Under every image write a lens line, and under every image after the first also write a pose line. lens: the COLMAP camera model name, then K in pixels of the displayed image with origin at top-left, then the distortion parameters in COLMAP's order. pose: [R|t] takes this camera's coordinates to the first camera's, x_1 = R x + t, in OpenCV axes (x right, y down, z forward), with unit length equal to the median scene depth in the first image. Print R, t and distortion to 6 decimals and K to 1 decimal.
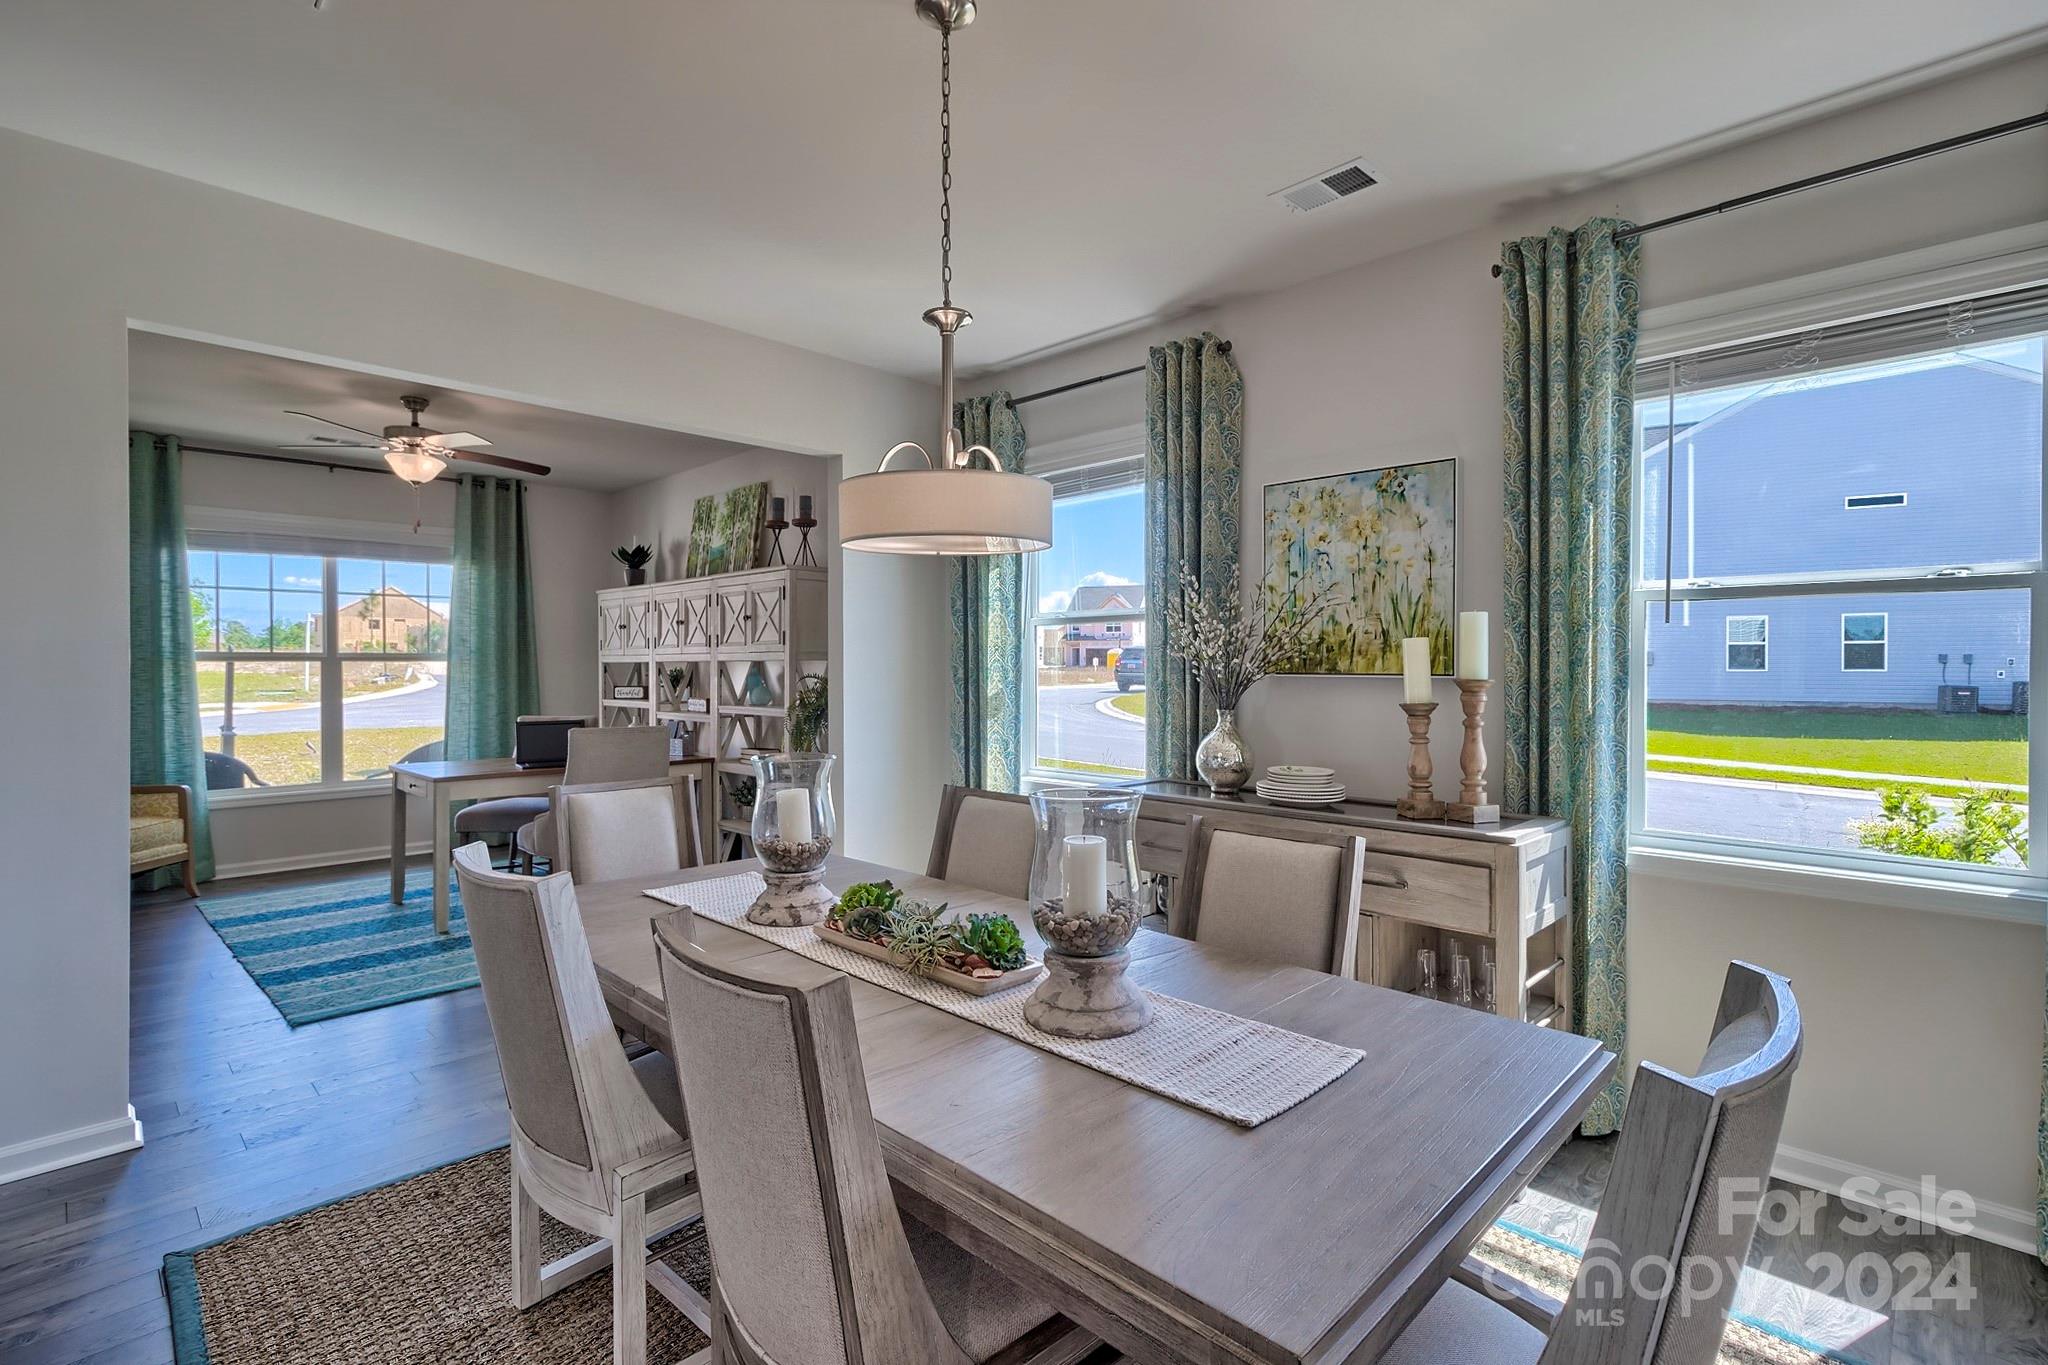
lens RADIAL K [[943.7, 0, 1052.9], [0, 943.7, 652.6], [0, 0, 1]] dist [-0.004713, -0.001257]
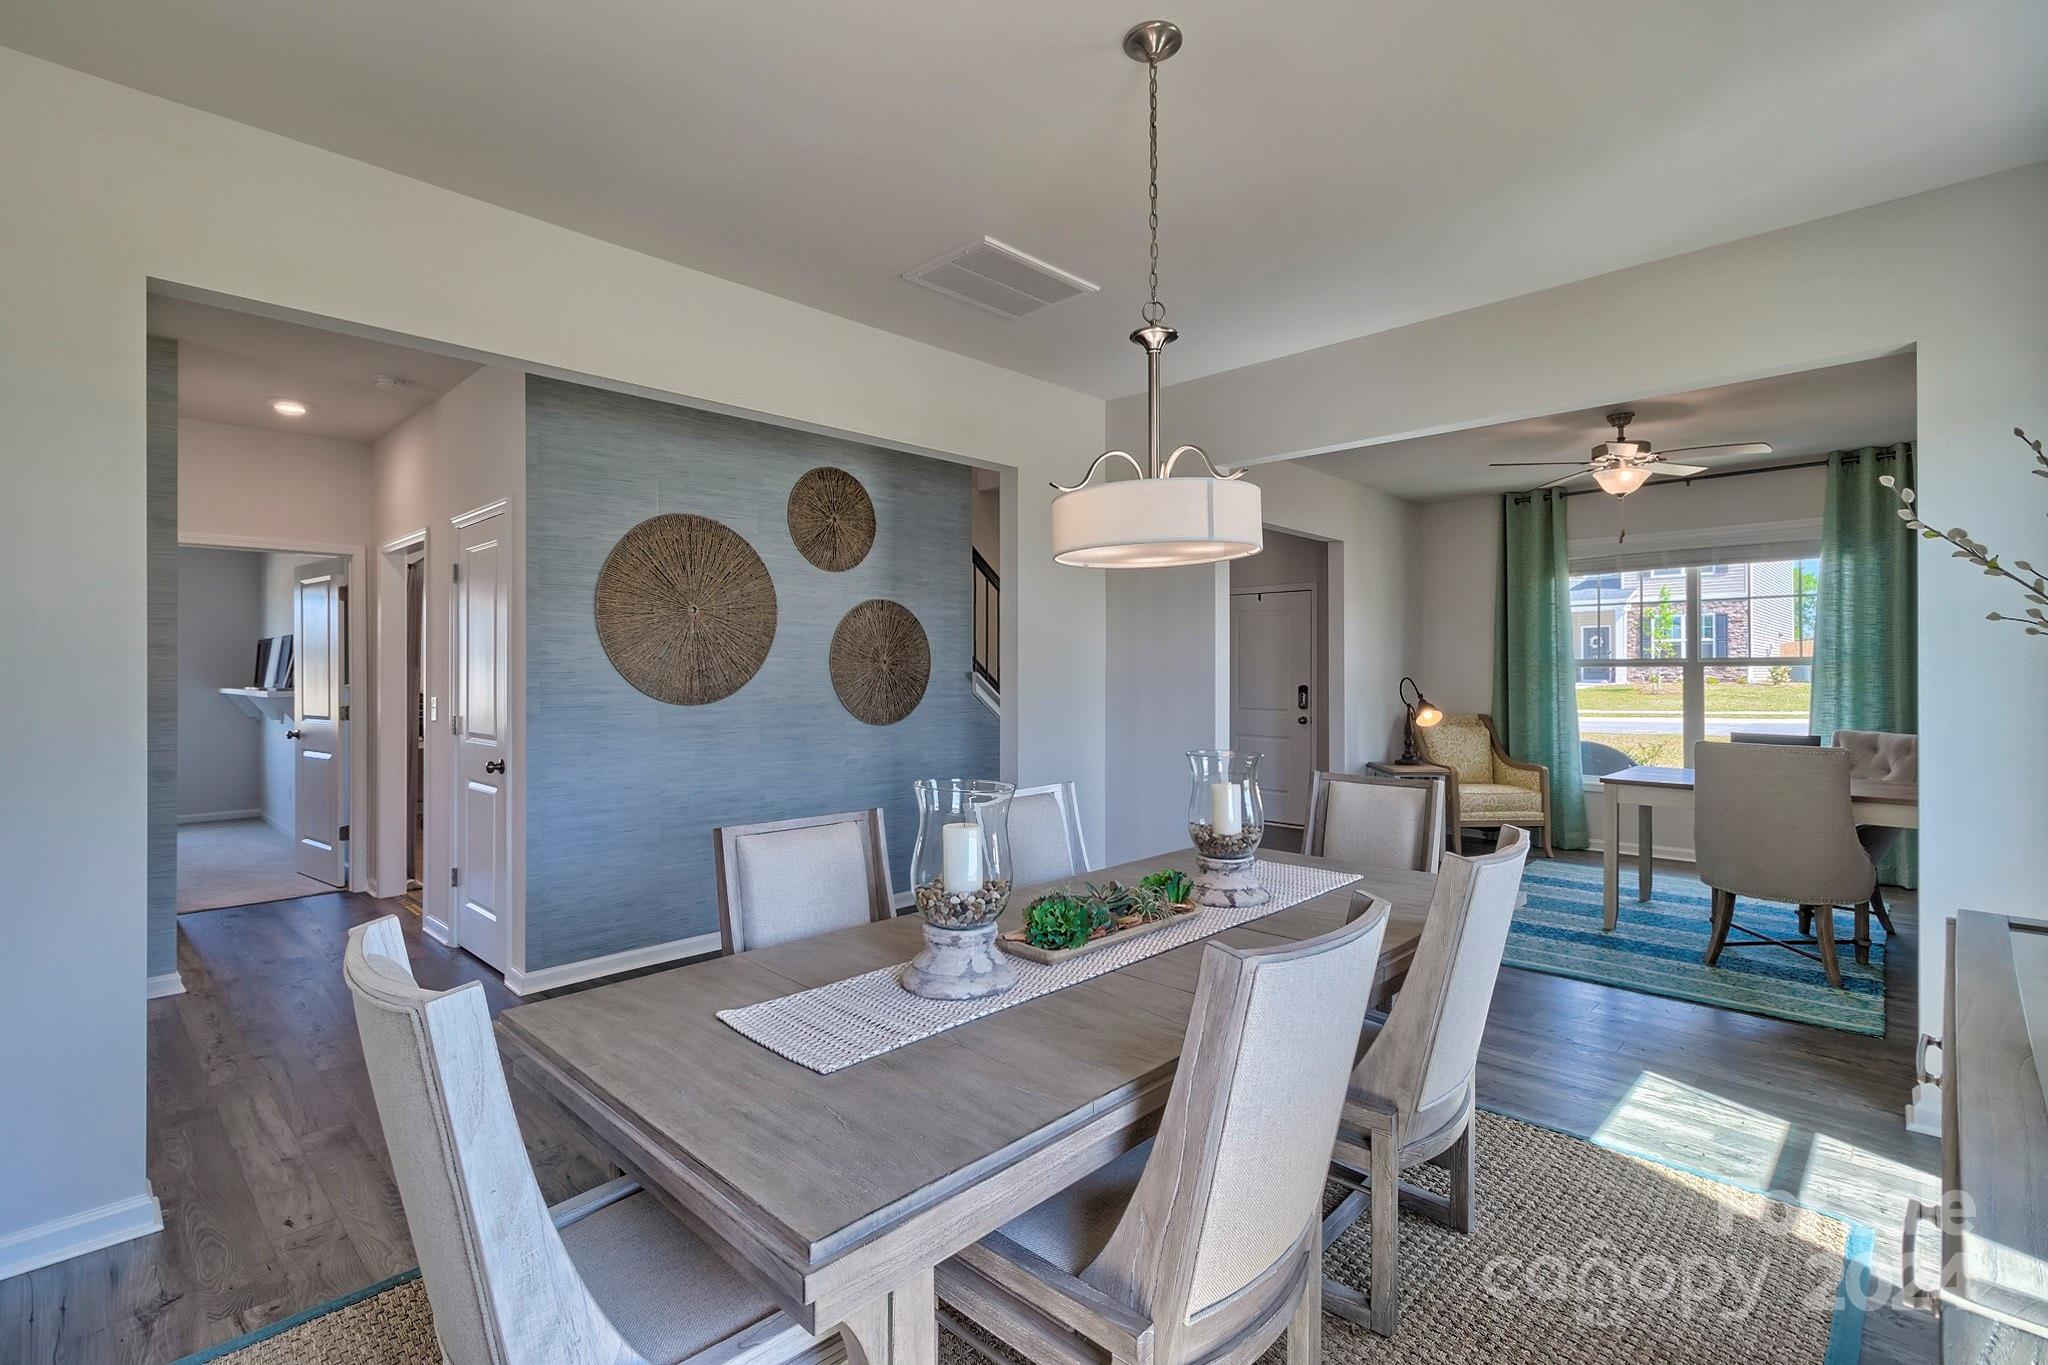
lens RADIAL K [[943.7, 0, 1028.5], [0, 943.7, 668.5], [0, 0, 1]] dist [-0.004713, -0.001257]
pose [[-0.009340, -0.002718, -0.999953, 0.312681], [0.013681, 0.999902, -0.002846, 0.004683], [0.999863, -0.013707, -0.009302, 0.296079]]
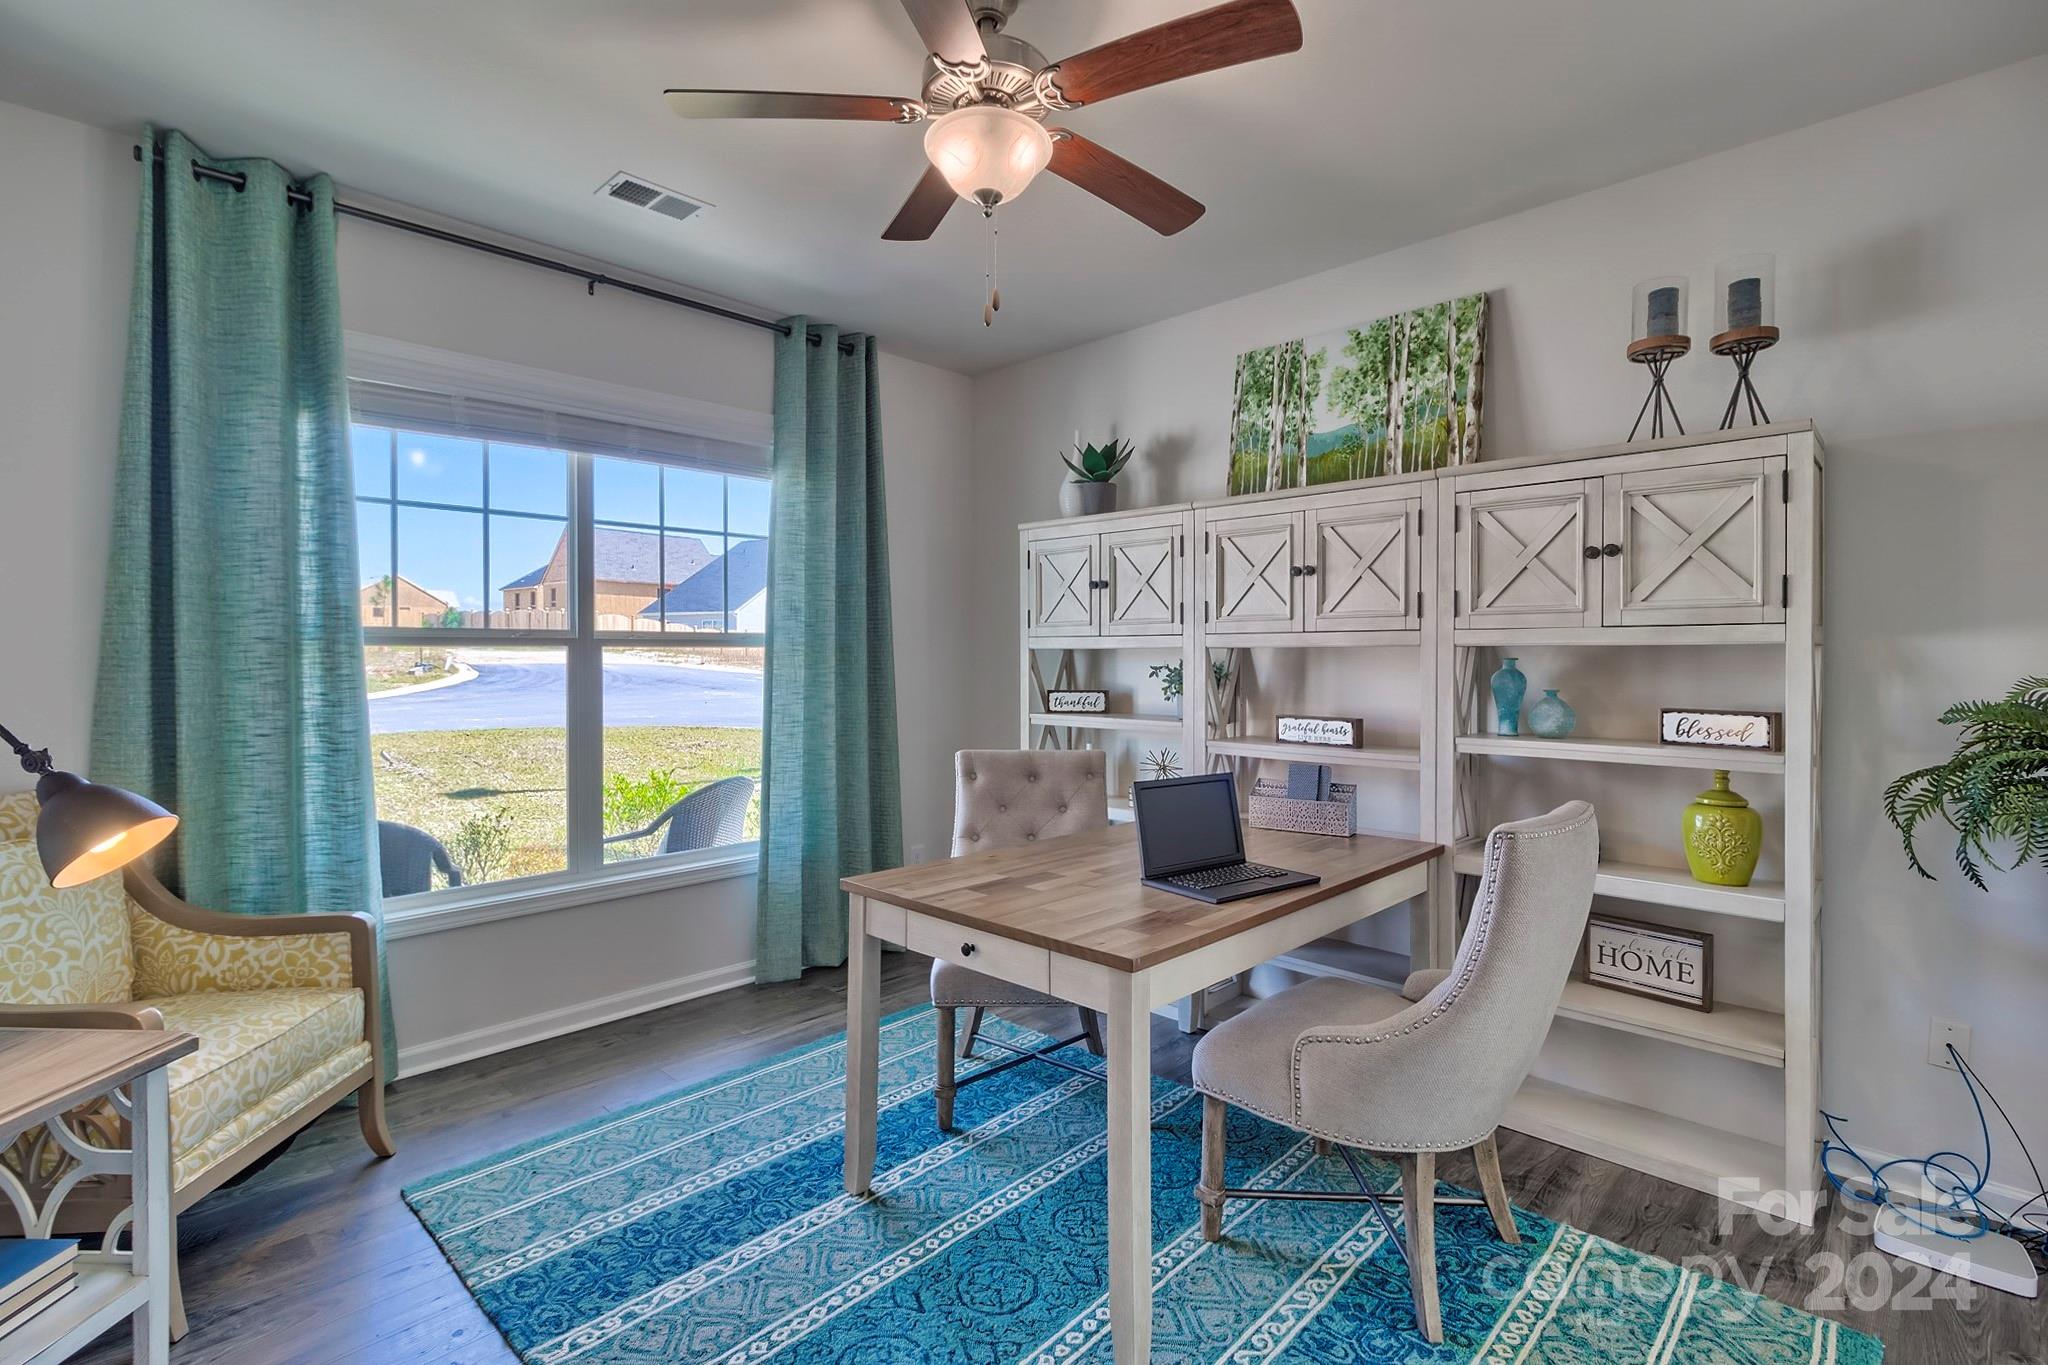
lens RADIAL K [[943.7, 0, 1039.1], [0, 943.7, 646.8], [0, 0, 1]] dist [-0.004713, -0.001257]
pose [[0.999963, 0.002621, -0.008247, -0.541455], [-0.002595, 0.999992, 0.003176, 0.007597], [0.008255, -0.003155, 0.999961, 0.497282]]
